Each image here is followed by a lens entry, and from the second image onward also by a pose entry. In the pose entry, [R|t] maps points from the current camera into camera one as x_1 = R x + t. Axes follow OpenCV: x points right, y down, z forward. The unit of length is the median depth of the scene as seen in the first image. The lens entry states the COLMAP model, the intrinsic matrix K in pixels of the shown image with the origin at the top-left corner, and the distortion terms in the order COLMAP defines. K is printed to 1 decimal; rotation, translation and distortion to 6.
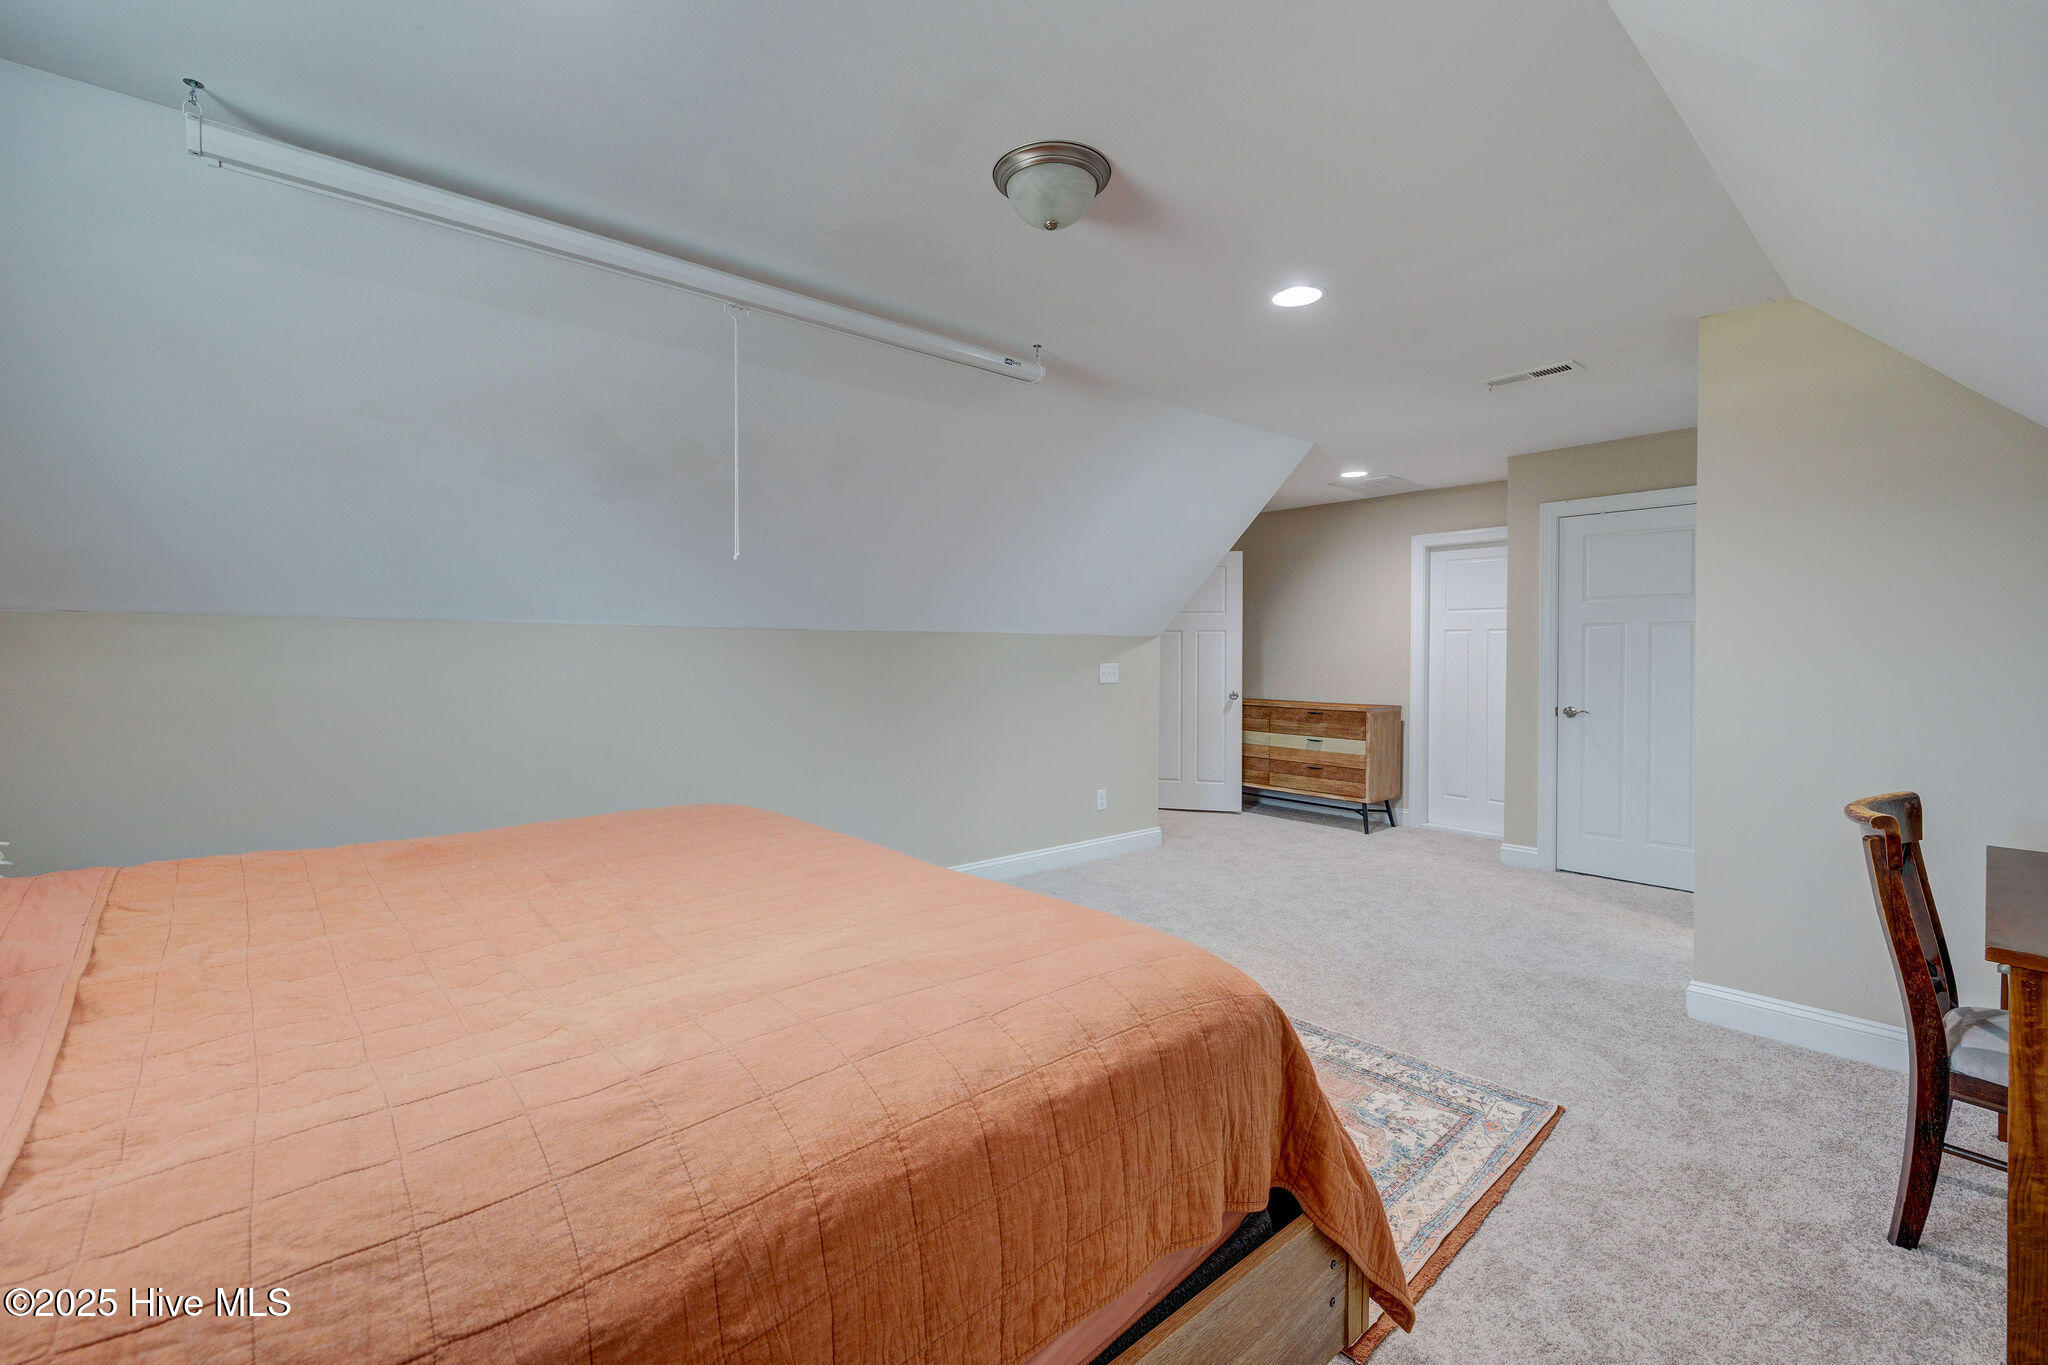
lens RADIAL K [[867.8, 0, 1015.4], [0, 867.8, 673.5], [0, 0, 1]] dist [-0.000180, 0.000980]
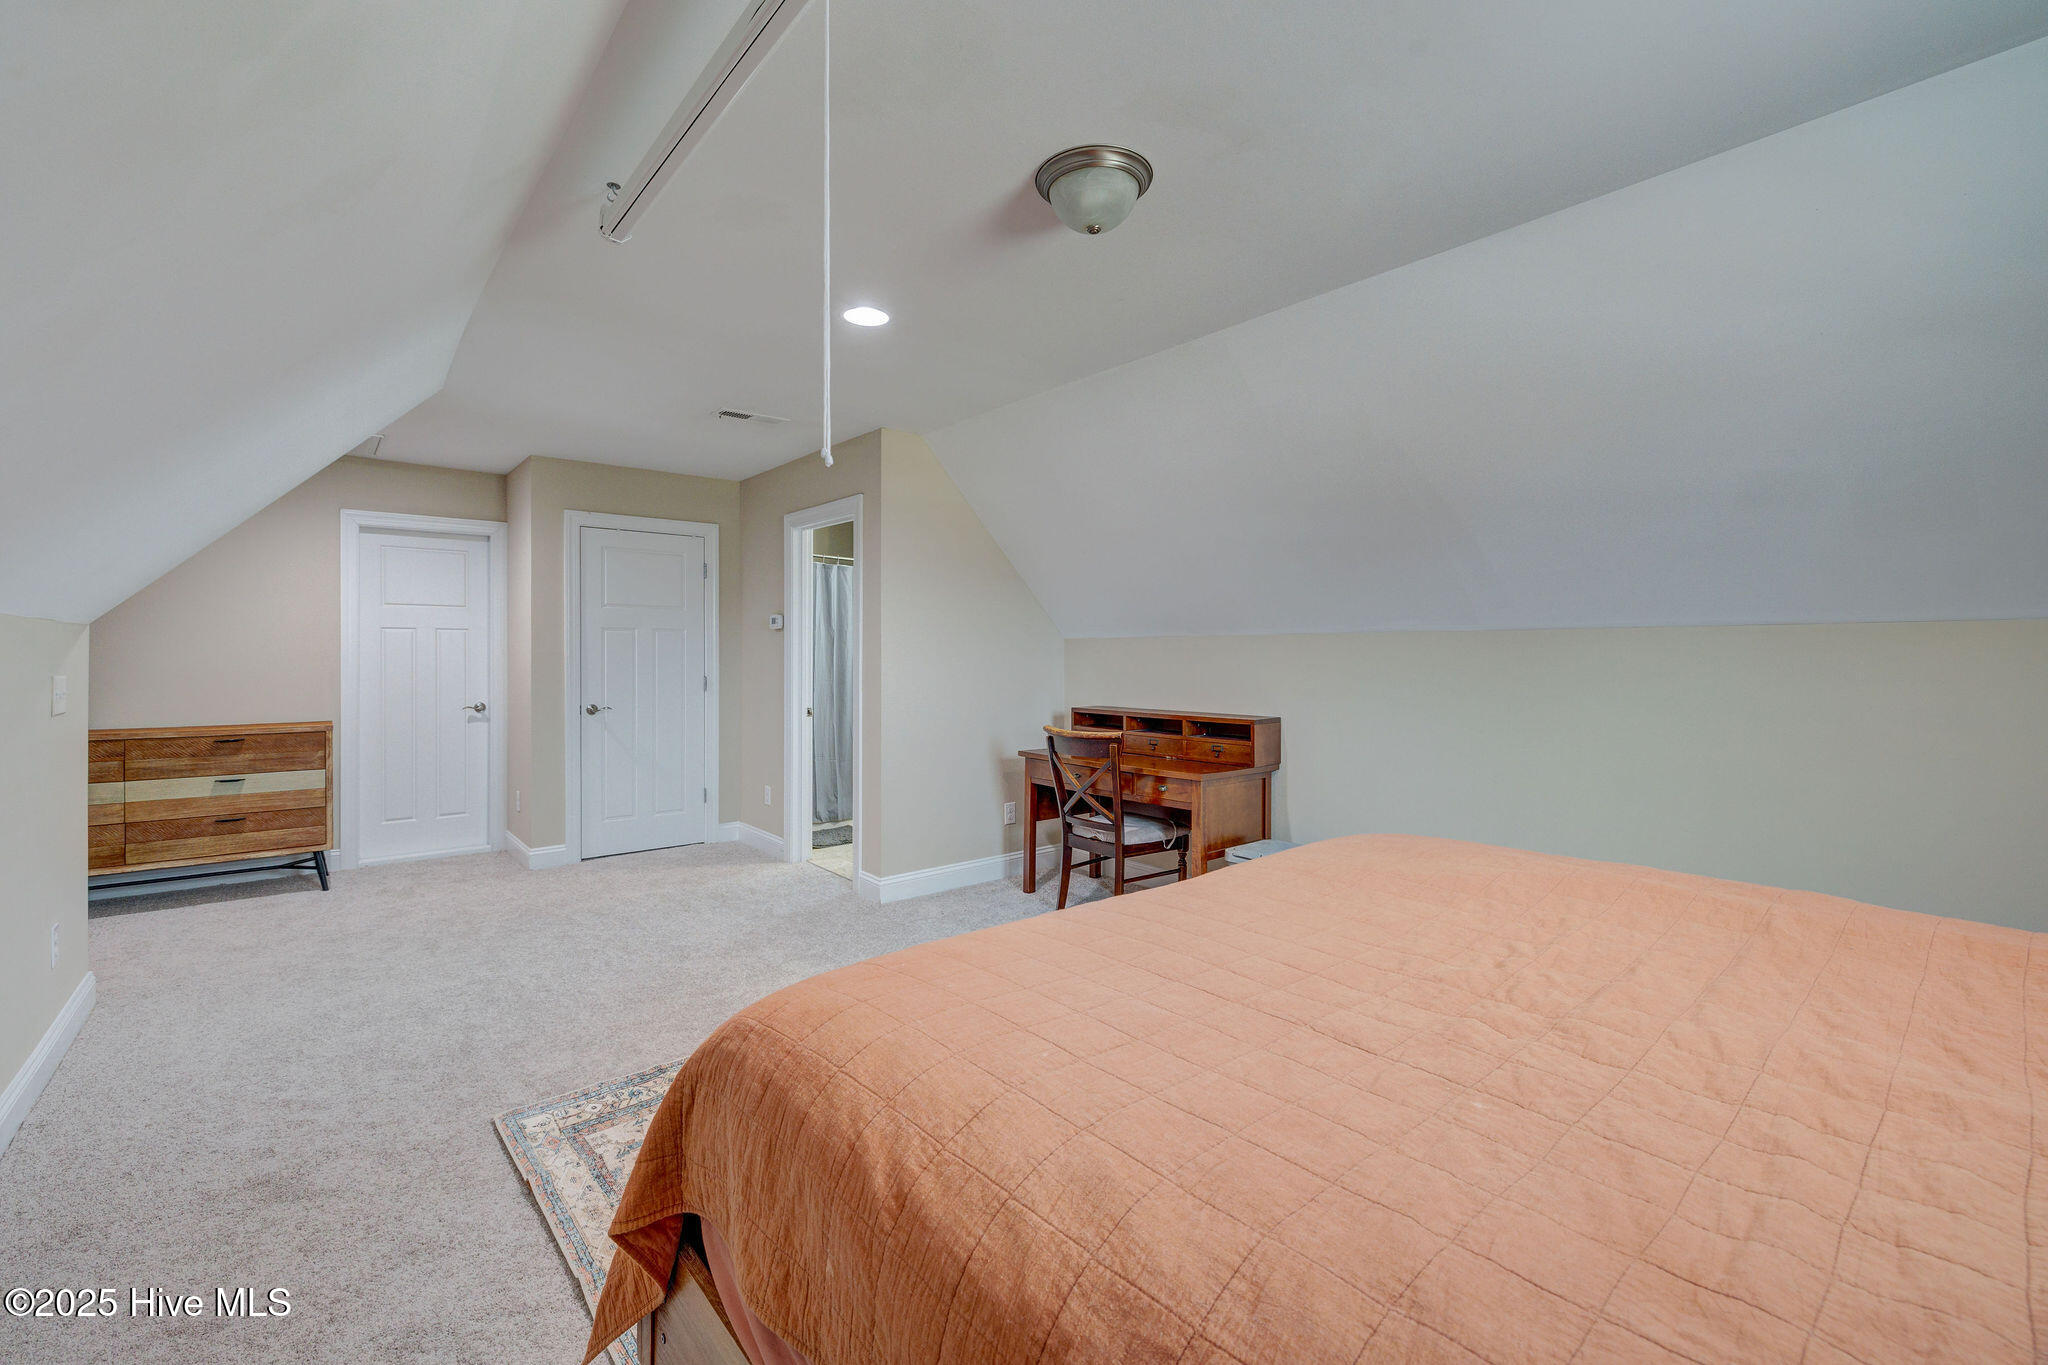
lens RADIAL K [[867.8, 0, 1015.2], [0, 867.8, 667.7], [0, 0, 1]] dist [-0.000180, 0.000980]
pose [[0.024226, -0.018478, 0.999536, -0.330639], [0.020134, 0.999635, 0.017992, -0.012766], [-0.999504, 0.019689, 0.024589, 0.354843]]
